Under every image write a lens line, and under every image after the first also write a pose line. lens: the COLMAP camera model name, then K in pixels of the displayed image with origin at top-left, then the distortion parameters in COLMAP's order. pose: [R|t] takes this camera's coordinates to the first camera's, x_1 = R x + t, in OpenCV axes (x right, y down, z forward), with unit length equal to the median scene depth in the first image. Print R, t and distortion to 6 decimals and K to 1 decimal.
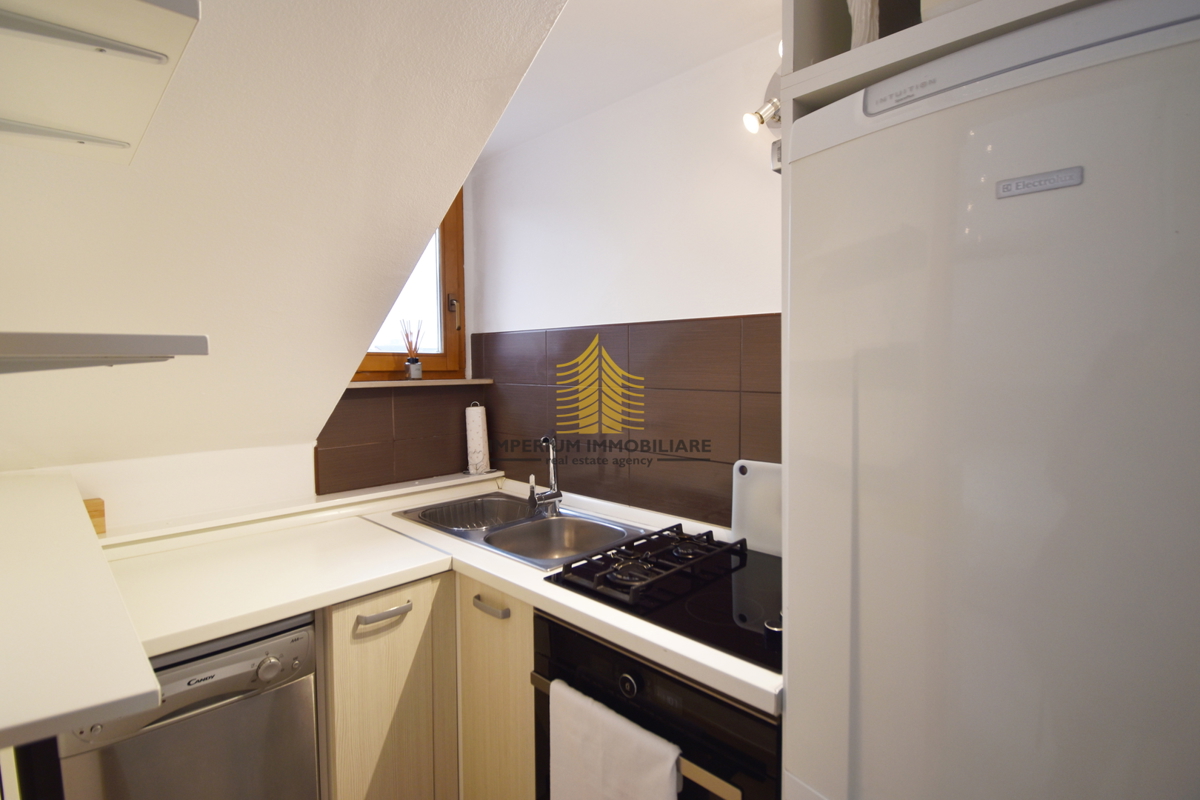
lens RADIAL K [[547.4, 0, 597.8], [0, 547.4, 400.4], [0, 0, 1]] dist [-0.002928, -0.009642]
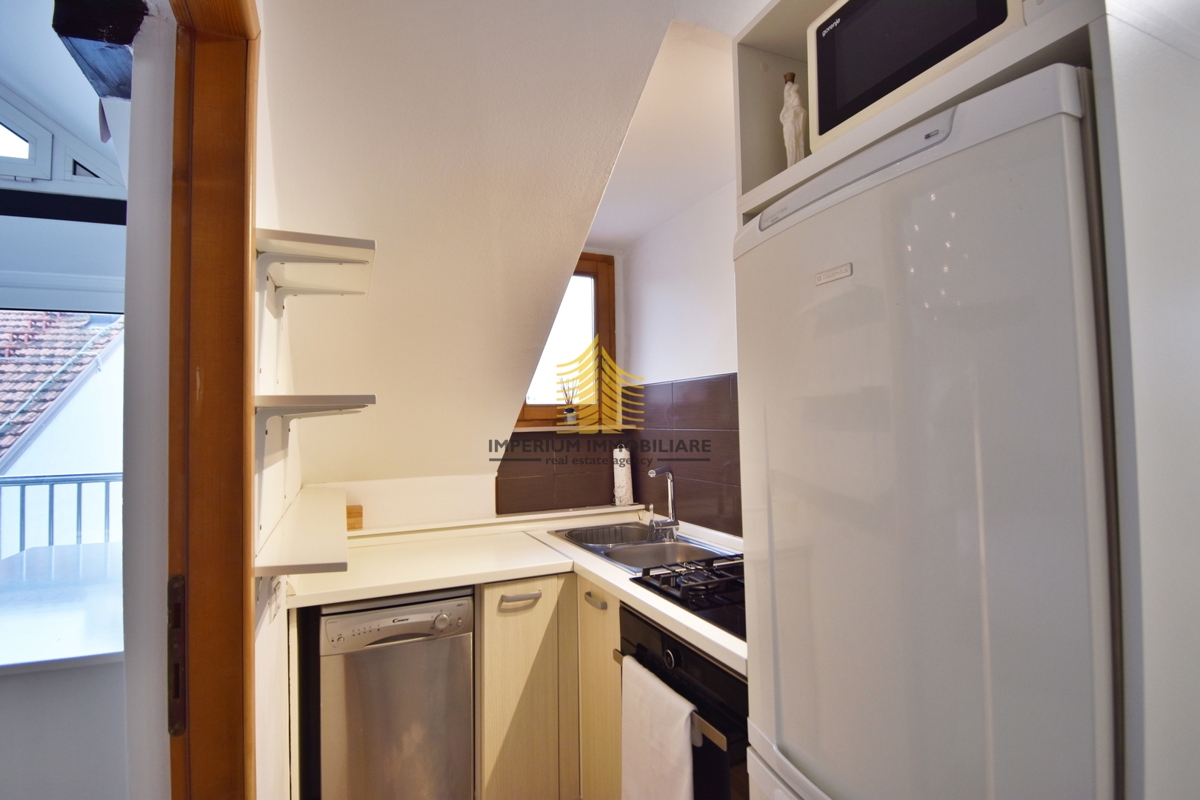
lens RADIAL K [[554.6, 0, 604.4], [0, 554.6, 405.2], [0, 0, 1]] dist [-0.010865, -0.001309]
pose [[0.932664, -0.023098, -0.360006, 0.286313], [-0.007449, 0.996502, -0.083233, 0.029793], [0.360669, 0.080310, 0.929230, -0.218321]]
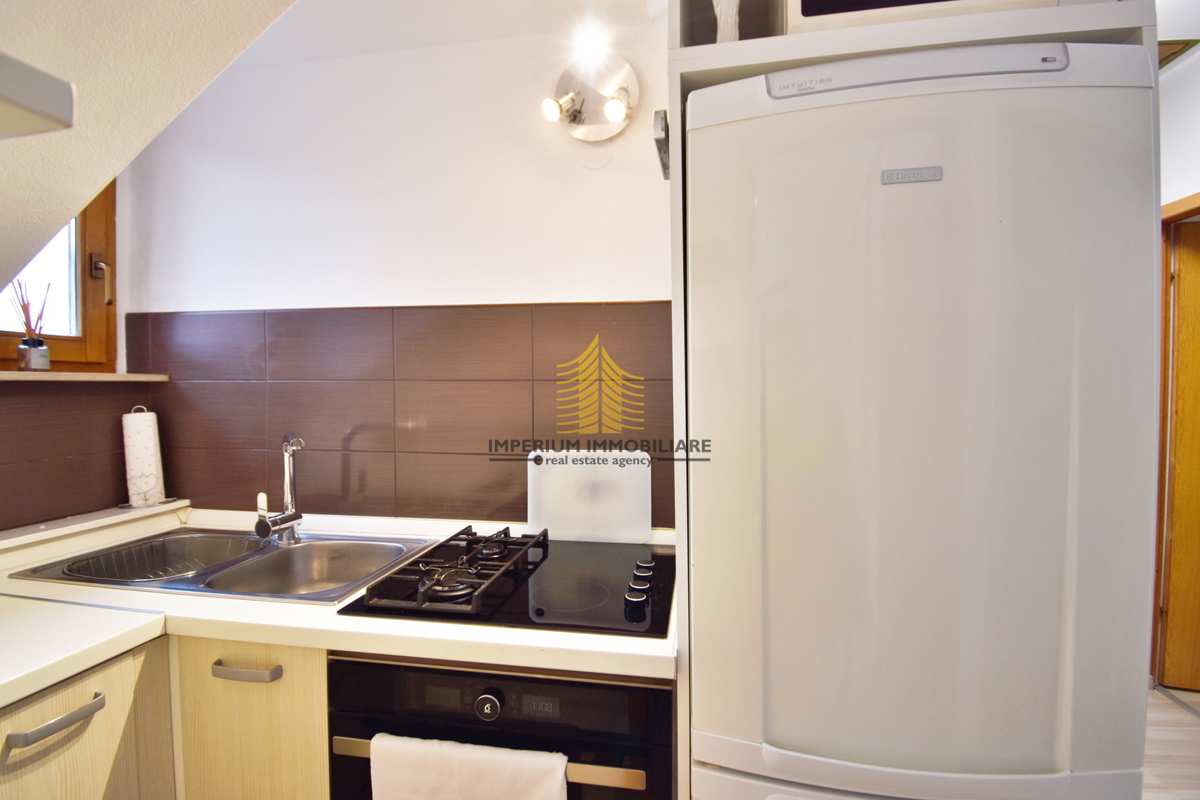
lens RADIAL K [[547.4, 0, 588.1], [0, 547.4, 402.2], [0, 0, 1]] dist [-0.002928, -0.009642]
pose [[0.836619, -0.008440, 0.547721, -0.200357], [0.028503, 0.999198, -0.028141, 0.055502], [-0.547044, 0.039155, 0.836188, 0.135382]]
